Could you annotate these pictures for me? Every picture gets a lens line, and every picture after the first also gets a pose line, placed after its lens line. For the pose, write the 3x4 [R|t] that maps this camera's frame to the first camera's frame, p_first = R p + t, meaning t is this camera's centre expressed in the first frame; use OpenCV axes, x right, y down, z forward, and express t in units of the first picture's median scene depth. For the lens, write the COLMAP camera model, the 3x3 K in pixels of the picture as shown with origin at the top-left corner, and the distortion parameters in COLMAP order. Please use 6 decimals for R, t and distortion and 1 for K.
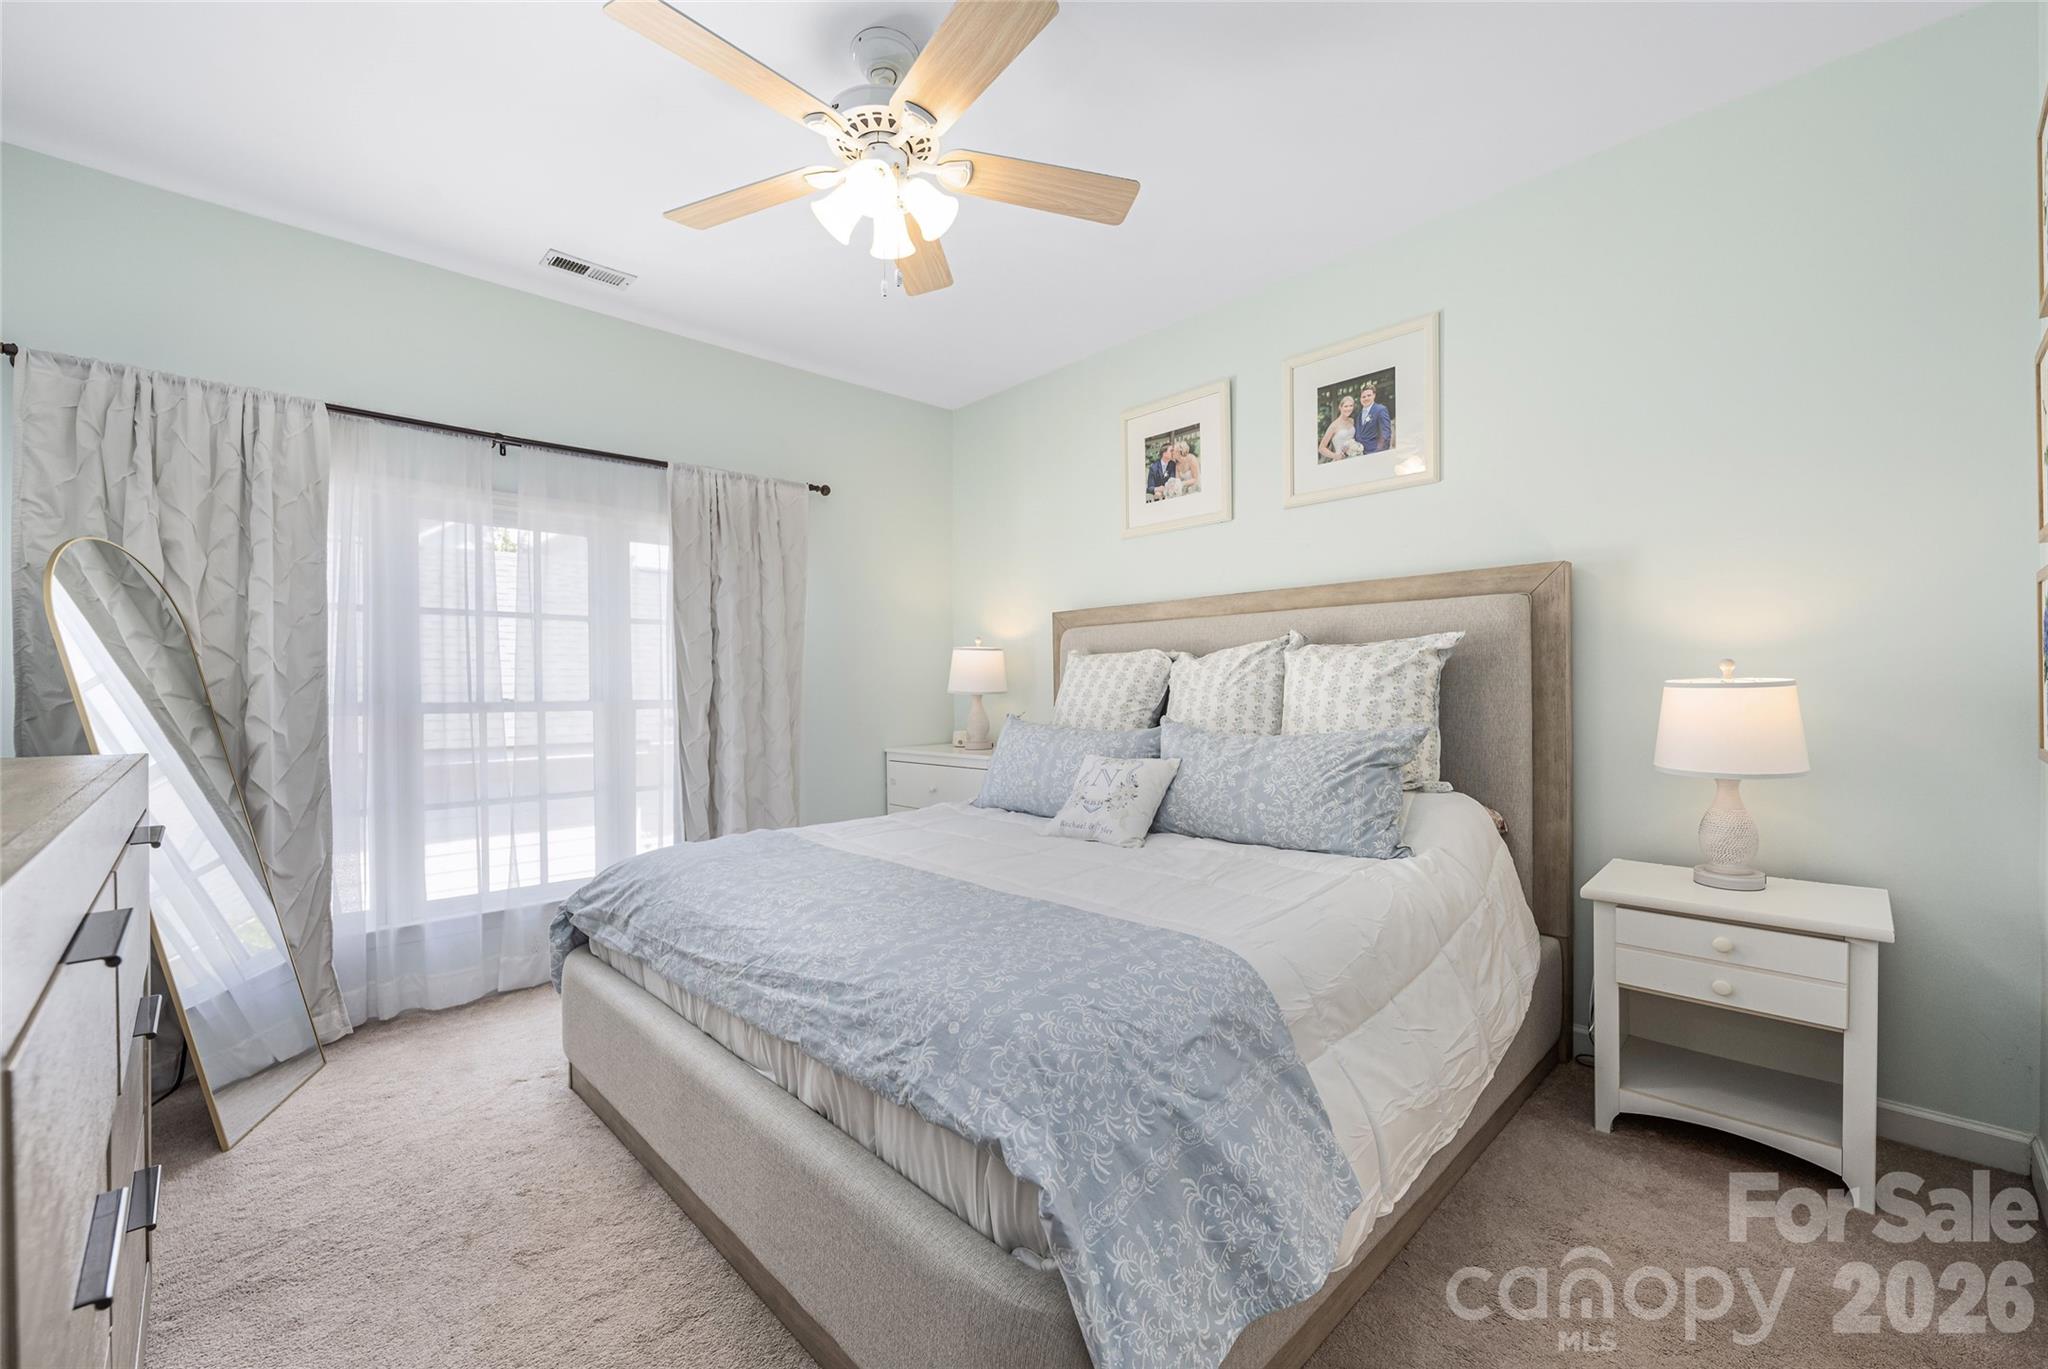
lens RADIAL K [[835.8, 0, 1017.5], [0, 835.8, 681.8], [0, 0, 1]] dist [-0.007471, -0.000045]
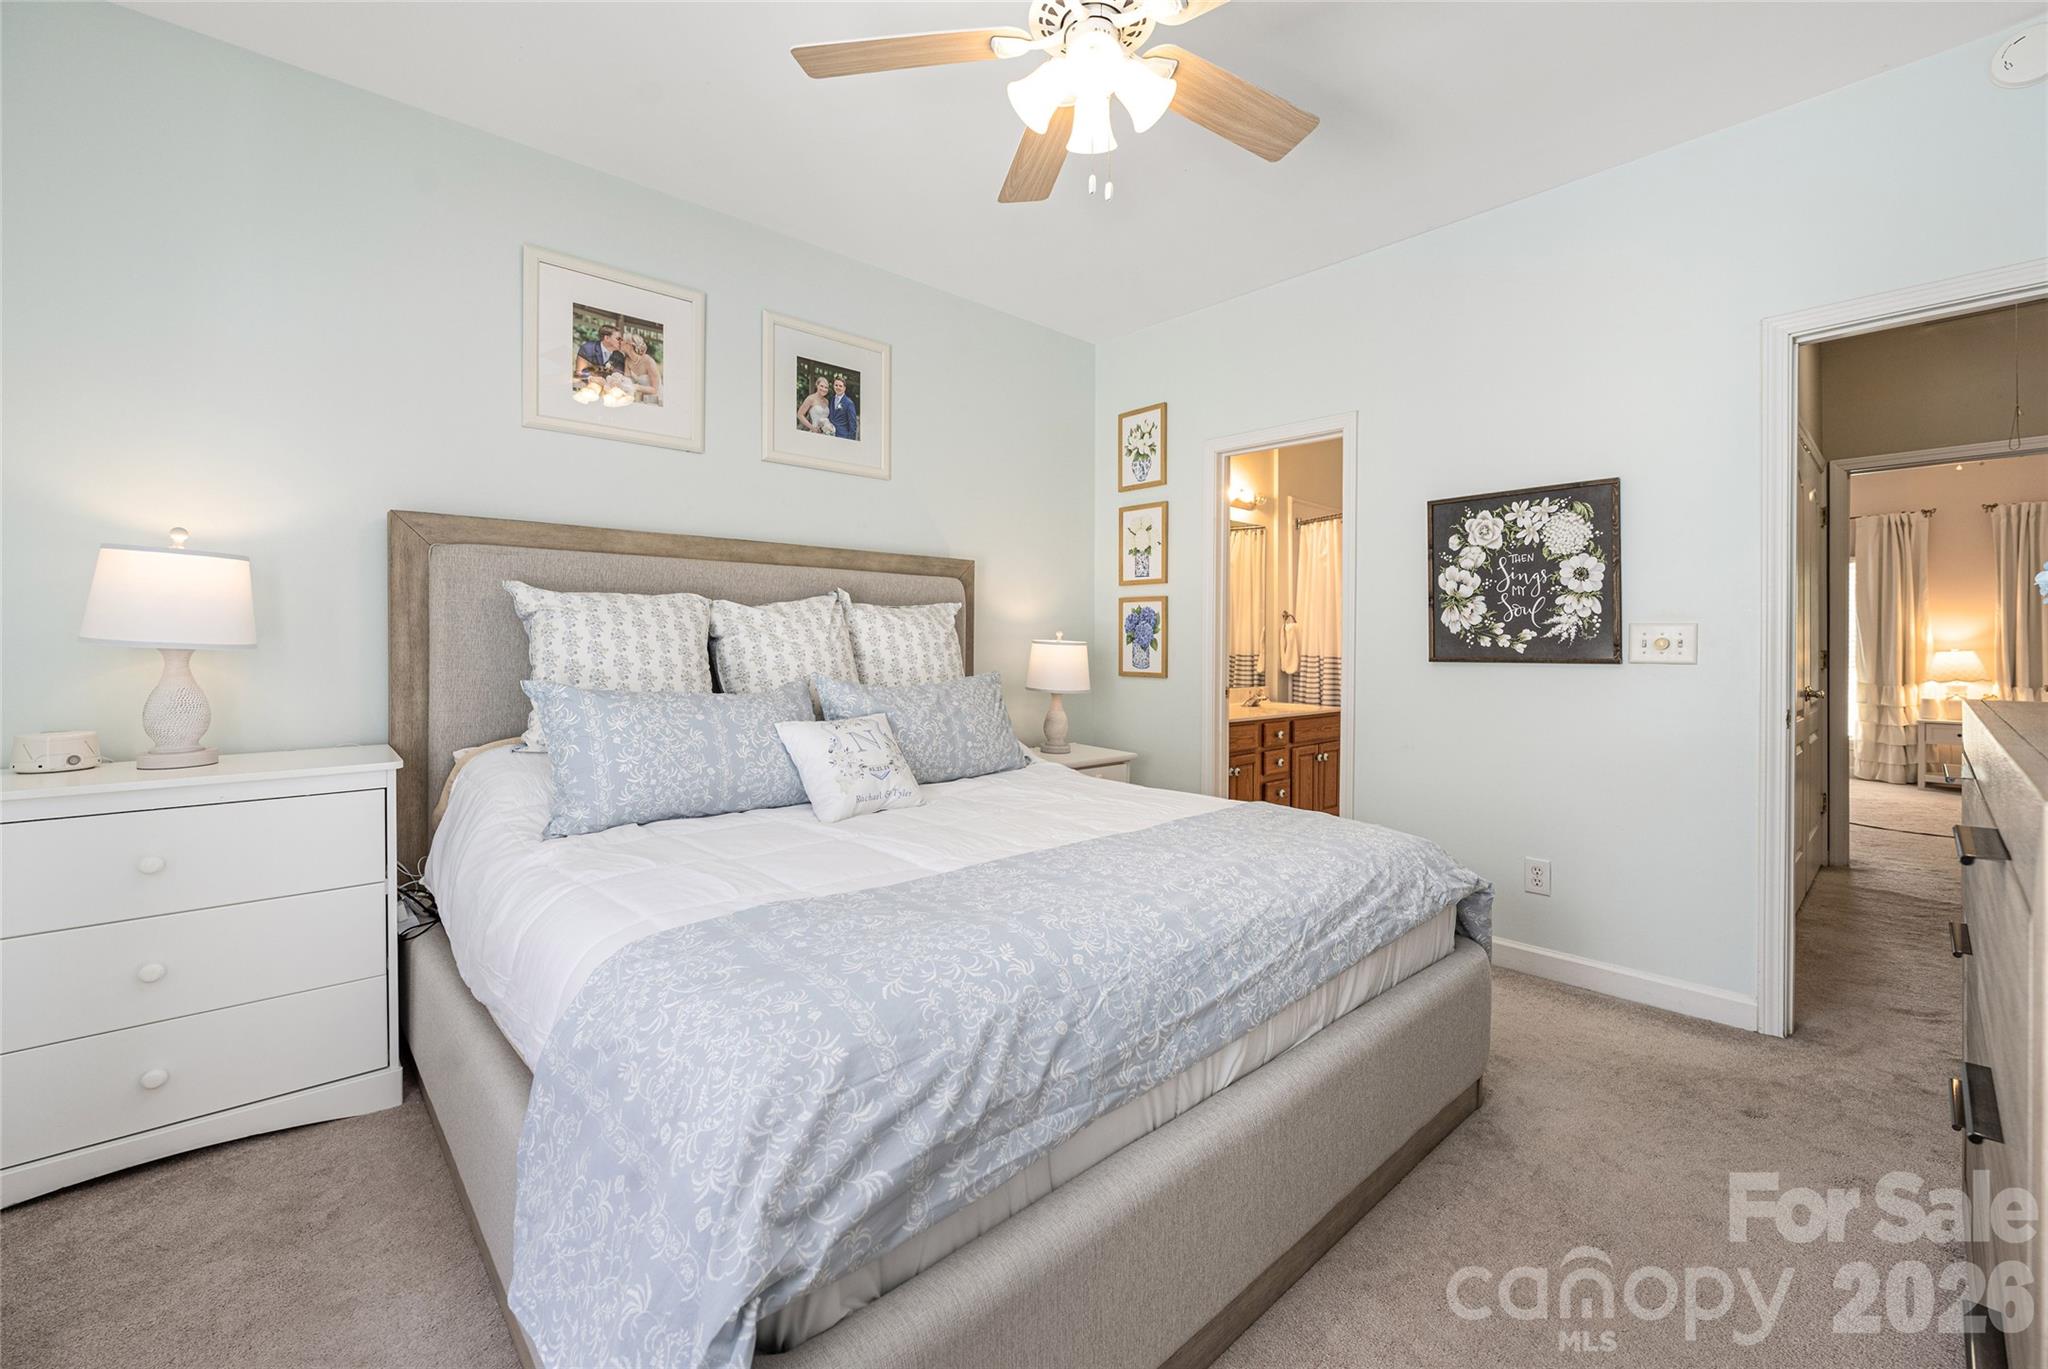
lens RADIAL K [[843.4, 0, 1019.5], [0, 843.4, 639.9], [0, 0, 1]] dist [-0.002244, -0.000537]
pose [[0.023793, 0.010860, 0.999658, -0.710633], [-0.013865, 0.999848, -0.010532, 0.011045], [-0.999621, -0.013610, 0.023939, 0.717930]]
